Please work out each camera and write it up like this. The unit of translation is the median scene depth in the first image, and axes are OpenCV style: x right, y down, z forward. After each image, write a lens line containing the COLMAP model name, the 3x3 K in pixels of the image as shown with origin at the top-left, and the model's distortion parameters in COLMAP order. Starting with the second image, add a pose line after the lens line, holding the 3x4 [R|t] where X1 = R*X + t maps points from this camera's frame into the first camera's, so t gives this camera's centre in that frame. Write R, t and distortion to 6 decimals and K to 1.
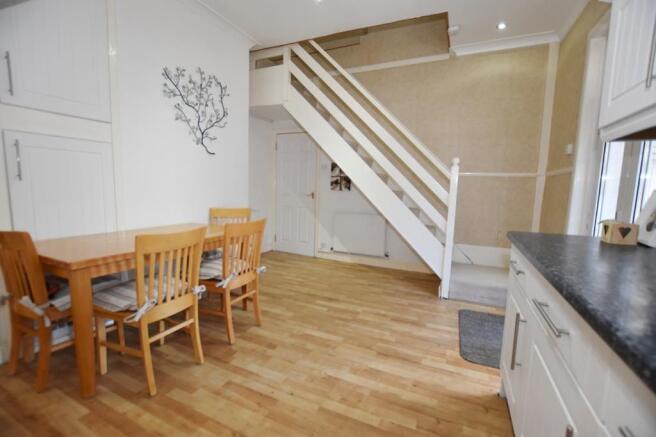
lens RADIAL K [[288.9, 0, 328.6], [0, 288.9, 219.5], [0, 0, 1]] dist [-0.029460, 0.004068]
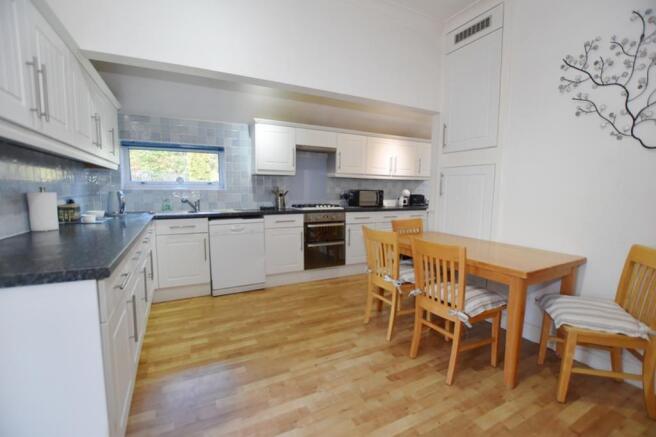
lens RADIAL K [[288.9, 0, 327.6], [0, 288.9, 222.7], [0, 0, 1]] dist [-0.029460, 0.004068]
pose [[-0.614544, 0.056862, -0.786831, 0.544429], [-0.114757, 0.980346, 0.160476, -0.139760], [0.780492, 0.188914, -0.595940, 1.154362]]
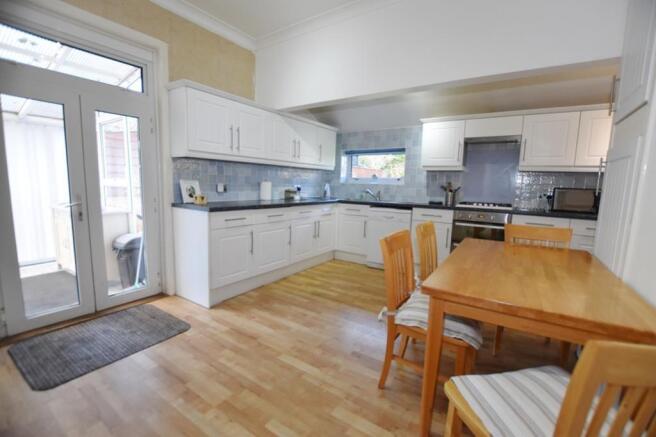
lens RADIAL K [[288.9, 0, 326.0], [0, 288.9, 220.6], [0, 0, 1]] dist [-0.029460, 0.004068]
pose [[-0.985317, -0.074460, 0.153645, -0.191061], [-0.035494, 0.969564, 0.242251, -0.206592], [-0.167006, 0.233241, -0.957971, 1.657869]]
